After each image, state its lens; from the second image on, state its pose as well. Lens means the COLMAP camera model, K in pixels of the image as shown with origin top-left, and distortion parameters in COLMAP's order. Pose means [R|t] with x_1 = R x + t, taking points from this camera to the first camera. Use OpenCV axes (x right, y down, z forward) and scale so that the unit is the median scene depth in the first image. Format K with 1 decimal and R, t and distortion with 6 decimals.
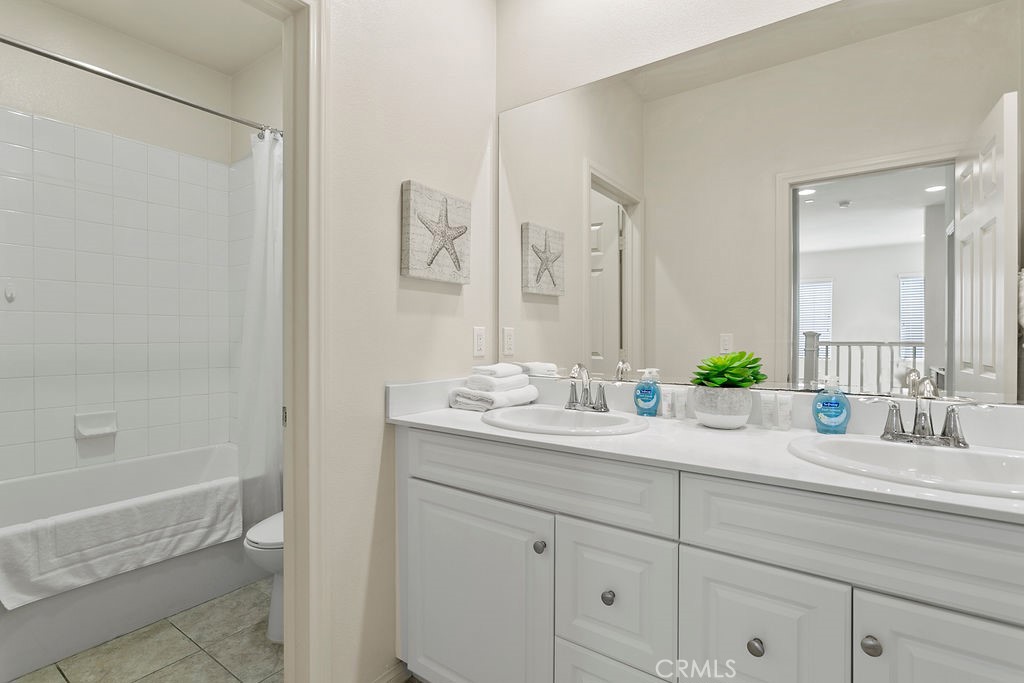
lens RADIAL K [[332.1, 0, 512.0], [0, 332.1, 341.5], [0, 0, 1]] dist [0.001009, 0.000101]
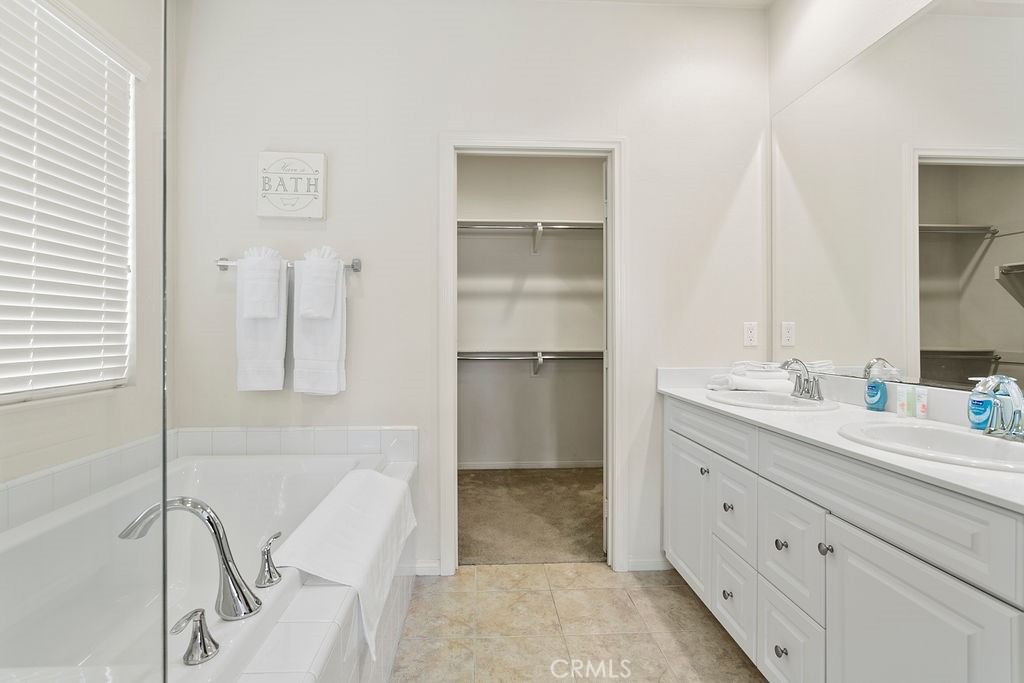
lens RADIAL K [[498.0, 0, 512.0], [0, 498.0, 341.5], [0, 0, 1]] dist [0.000569, 0.000140]
pose [[0.492813, -0.000699, -0.870135, 1.167955], [0.021624, 0.999701, 0.011445, -0.017225], [0.869867, -0.024456, 0.492681, -0.615653]]
